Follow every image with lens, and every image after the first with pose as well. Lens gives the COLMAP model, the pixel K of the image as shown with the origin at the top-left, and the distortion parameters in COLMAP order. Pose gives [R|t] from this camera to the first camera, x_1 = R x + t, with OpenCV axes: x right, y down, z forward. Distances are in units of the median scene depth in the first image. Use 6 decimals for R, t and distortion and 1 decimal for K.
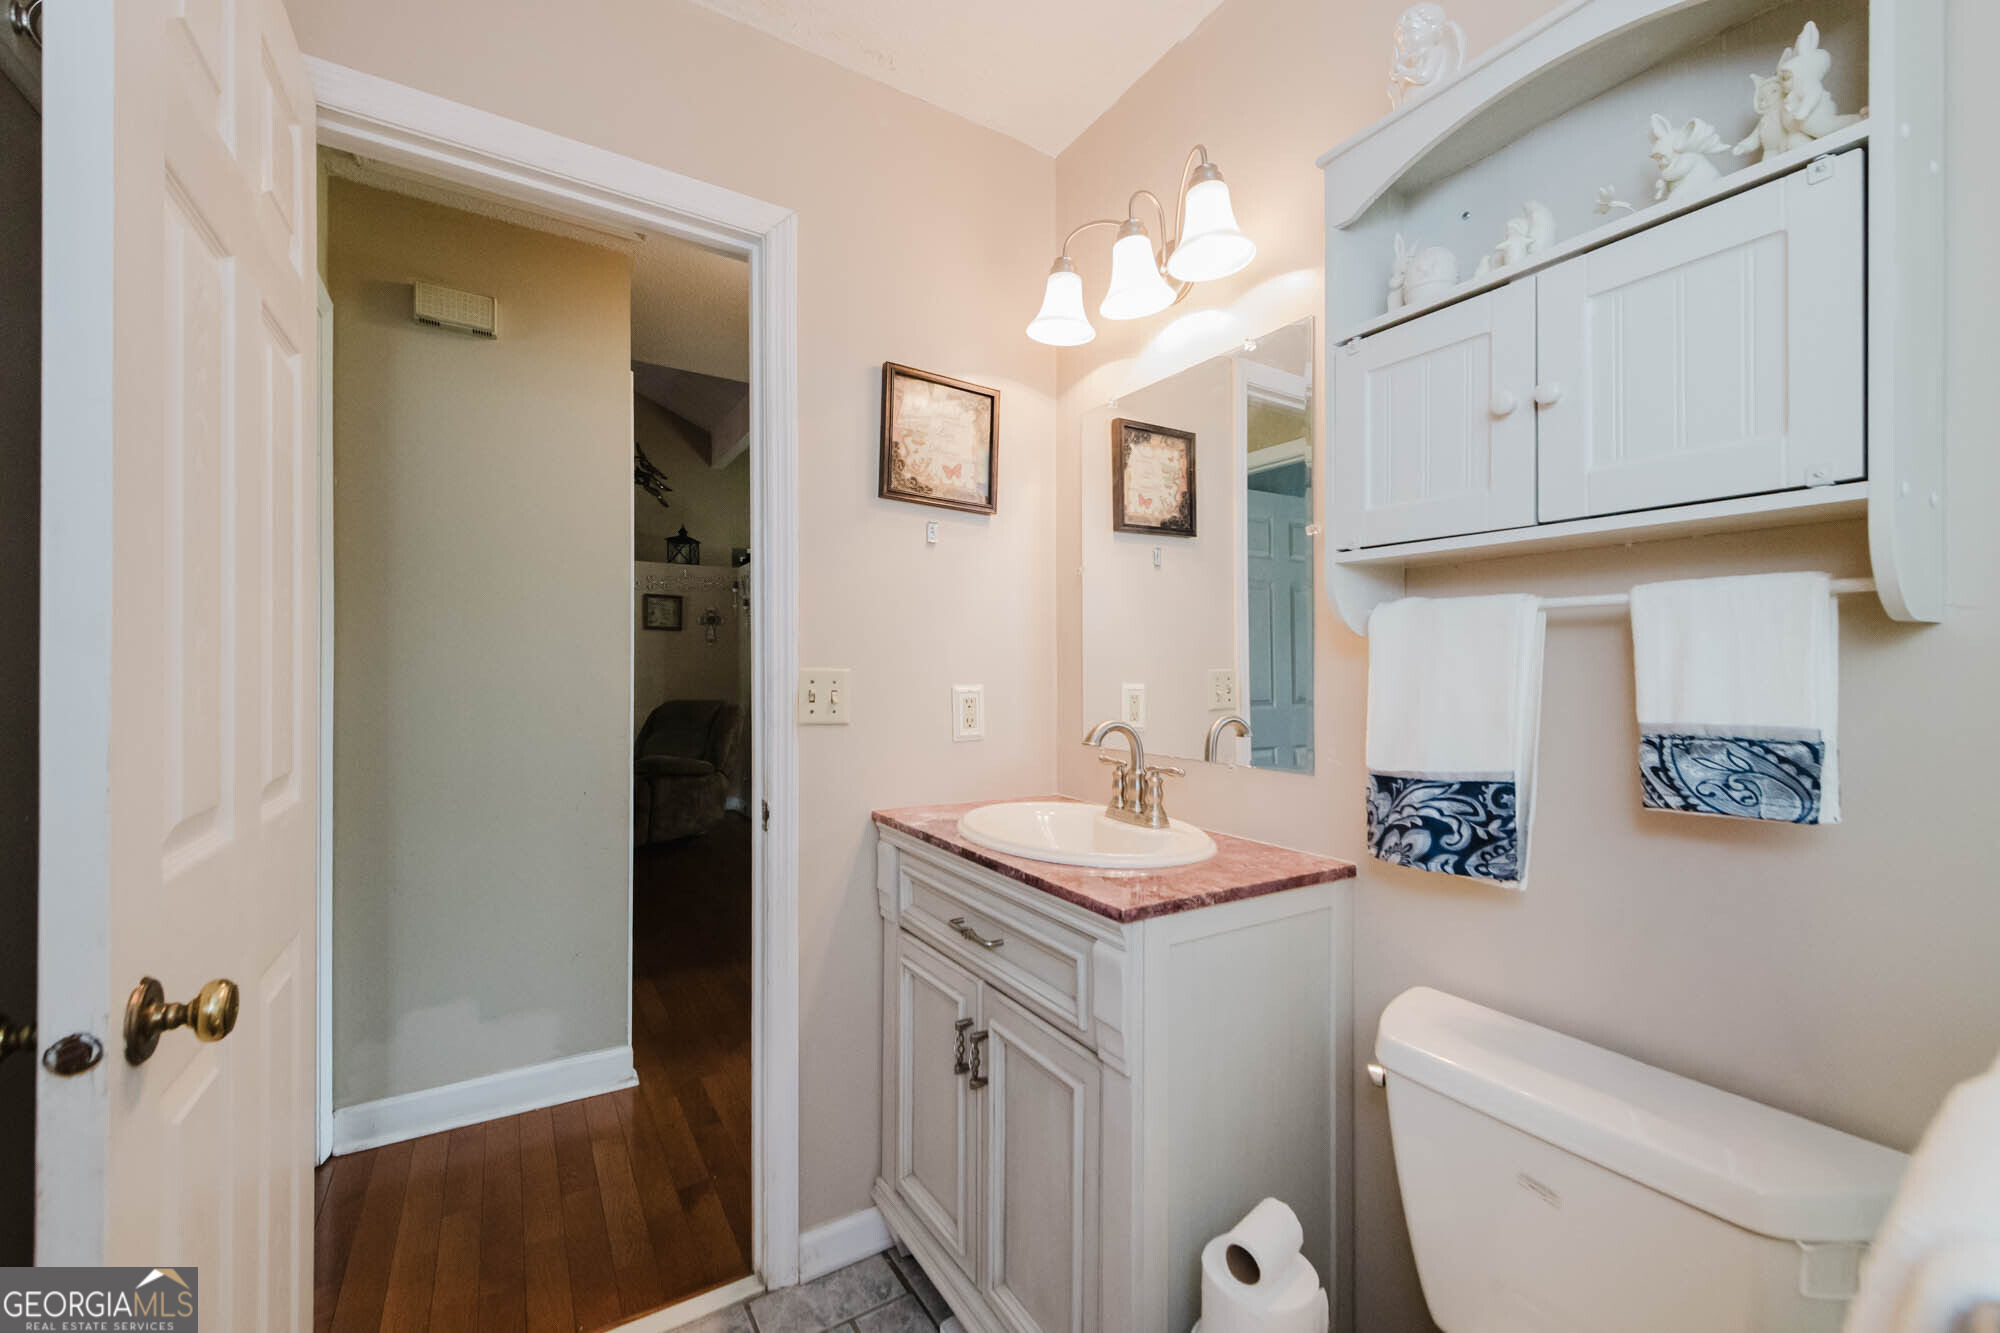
lens RADIAL K [[796.9, 0, 1016.9], [0, 796.9, 662.3], [0, 0, 1]] dist [-0.000089, -0.000120]
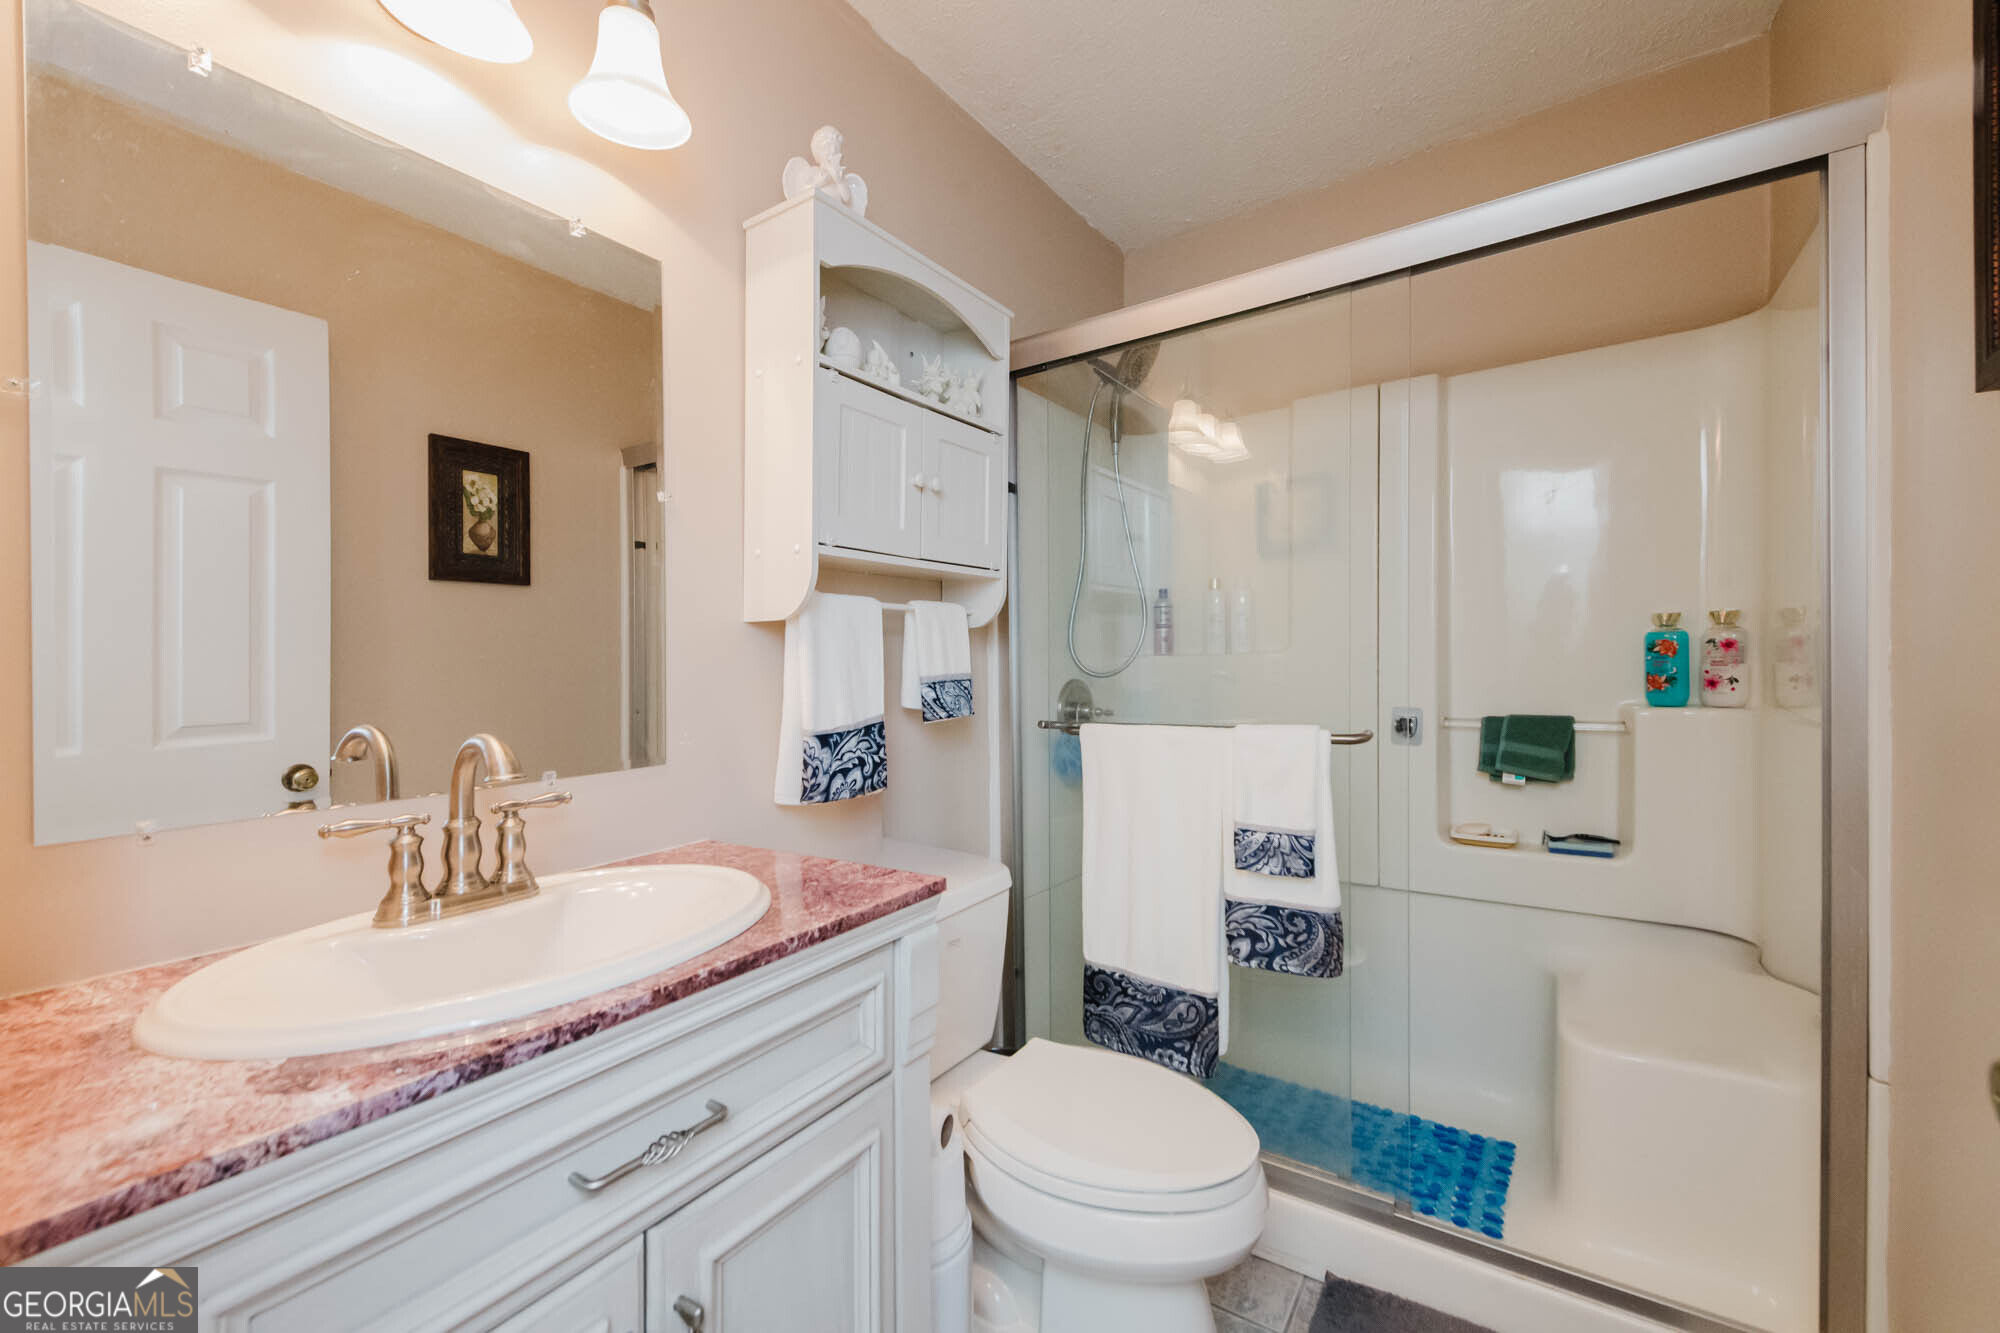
lens RADIAL K [[796.9, 0, 1016.9], [0, 796.9, 662.3], [0, 0, 1]] dist [-0.000089, -0.000120]
pose [[-0.401022, -0.007933, 0.916034, -0.792496], [0.003224, 0.999944, 0.010071, 0.021383], [-0.916063, 0.006992, -0.400974, 1.245826]]
